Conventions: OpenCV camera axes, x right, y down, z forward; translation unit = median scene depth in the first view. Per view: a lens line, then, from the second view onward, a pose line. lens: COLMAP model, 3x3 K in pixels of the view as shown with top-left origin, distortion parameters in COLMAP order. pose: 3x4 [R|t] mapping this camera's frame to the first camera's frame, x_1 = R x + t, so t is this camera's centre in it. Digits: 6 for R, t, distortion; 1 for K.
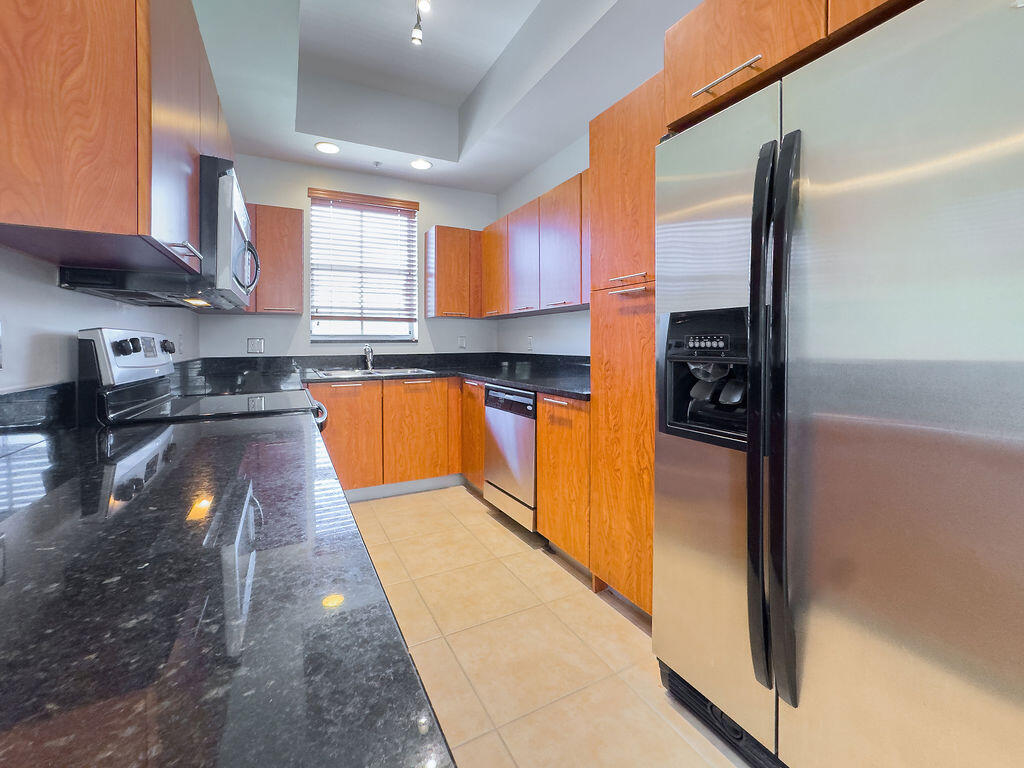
lens RADIAL K [[425.6, 0, 495.2], [0, 425.6, 354.4], [0, 0, 1]] dist [-0.032441, 0.011798]
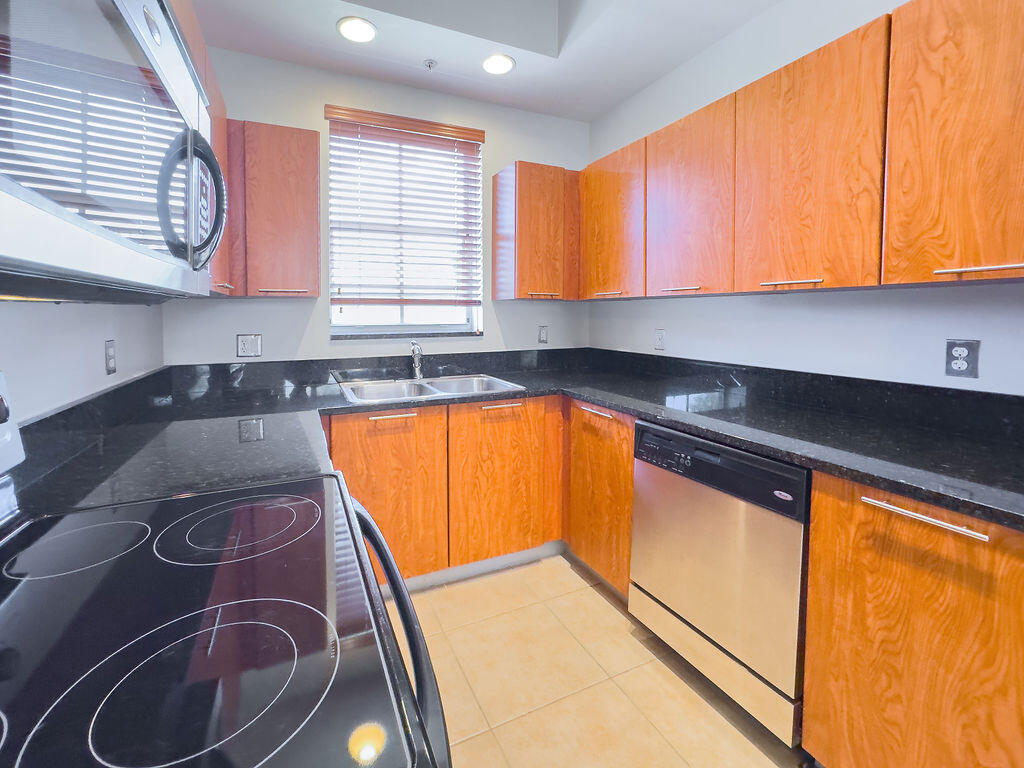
lens RADIAL K [[425.6, 0, 477.1], [0, 425.6, 332.9], [0, 0, 1]] dist [-0.032441, 0.011798]
pose [[0.998942, 0.002163, -0.045940, -0.189992], [-0.001247, 0.999800, 0.019958, -0.055463], [0.045974, -0.019880, 0.998745, 0.372546]]
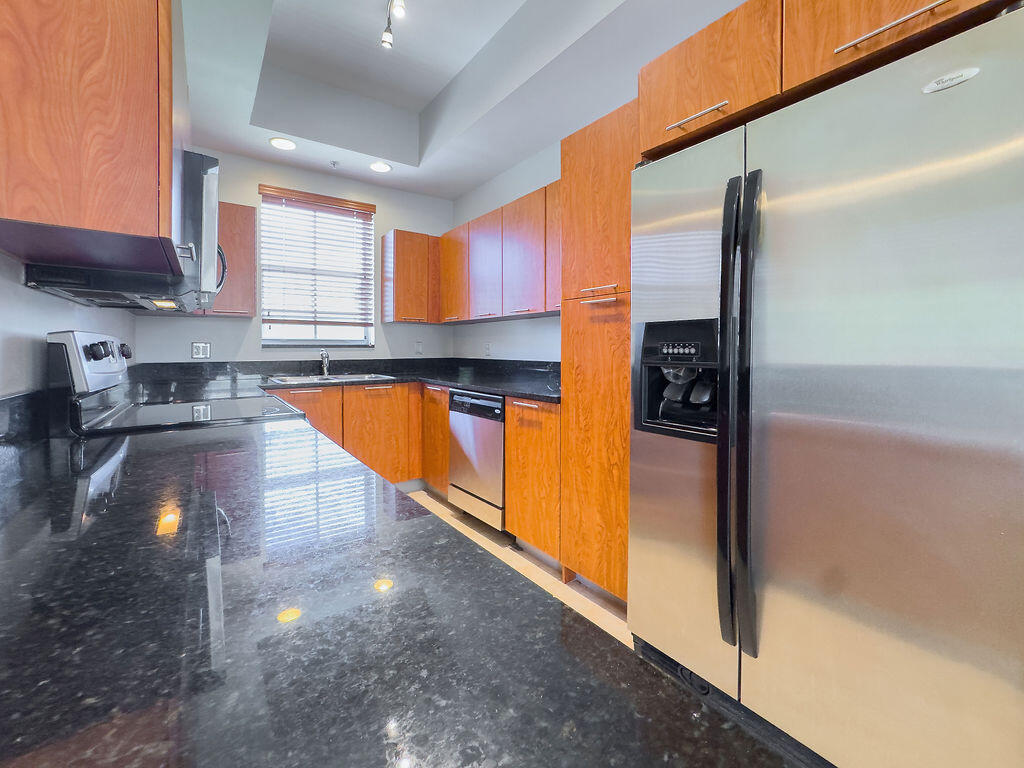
lens RADIAL K [[425.6, 0, 497.0], [0, 425.6, 361.2], [0, 0, 1]] dist [-0.032441, 0.011798]
pose [[0.989629, -0.000502, 0.143649, -0.050369], [-0.000033, 0.999993, 0.003722, -0.000129], [-0.143650, -0.003689, 0.989622, -0.018448]]
